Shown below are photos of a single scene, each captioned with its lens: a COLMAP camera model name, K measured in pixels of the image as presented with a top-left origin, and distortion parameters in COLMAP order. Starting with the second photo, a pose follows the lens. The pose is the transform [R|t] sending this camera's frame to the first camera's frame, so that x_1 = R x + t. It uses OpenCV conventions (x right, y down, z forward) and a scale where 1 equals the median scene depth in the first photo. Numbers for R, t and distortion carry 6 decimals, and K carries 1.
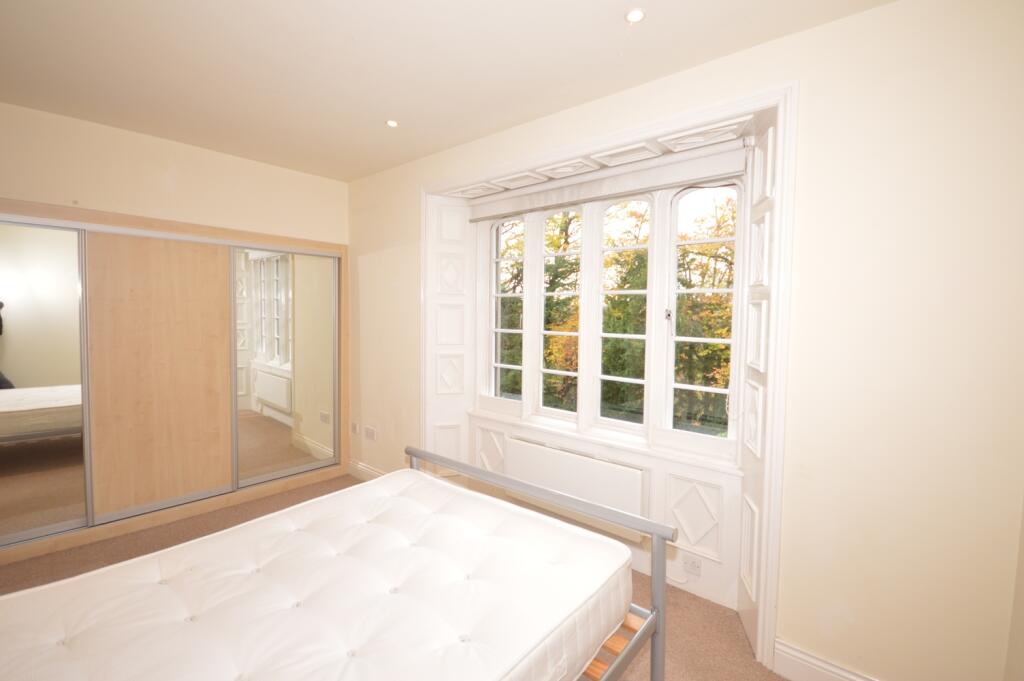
lens RADIAL K [[458.0, 0, 510.6], [0, 458.0, 338.0], [0, 0, 1]] dist [0.001214, -0.000200]
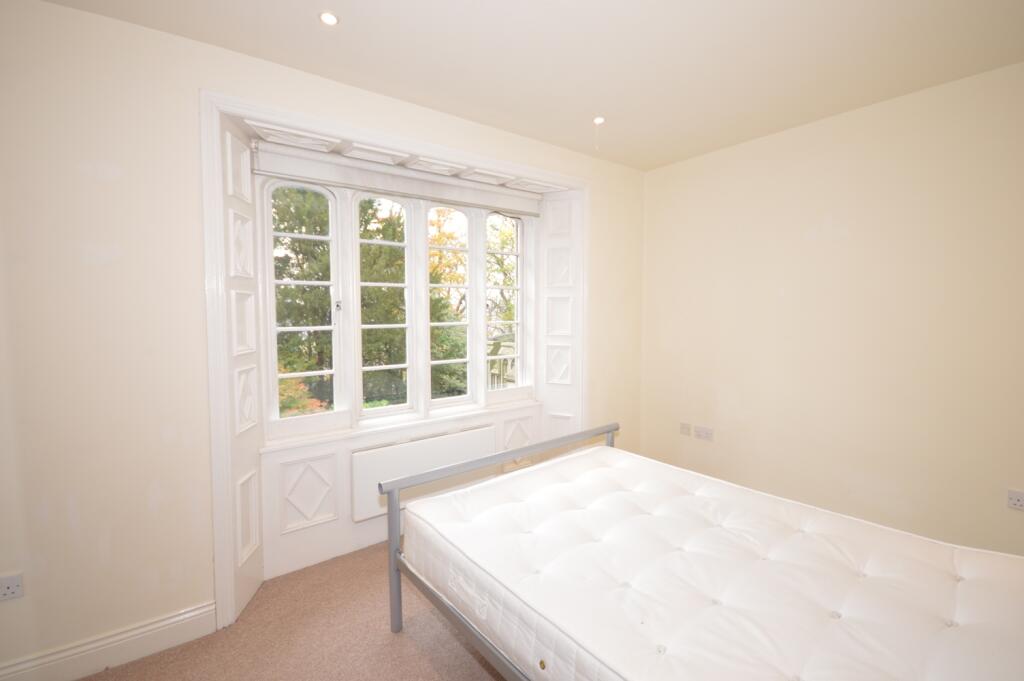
lens RADIAL K [[458.0, 0, 510.3], [0, 458.0, 338.6], [0, 0, 1]] dist [0.001214, -0.000200]
pose [[0.197868, -0.089813, 0.976106, -0.824520], [0.047731, 0.995495, 0.081922, -0.053347], [-0.979066, 0.030381, 0.201263, 0.589170]]
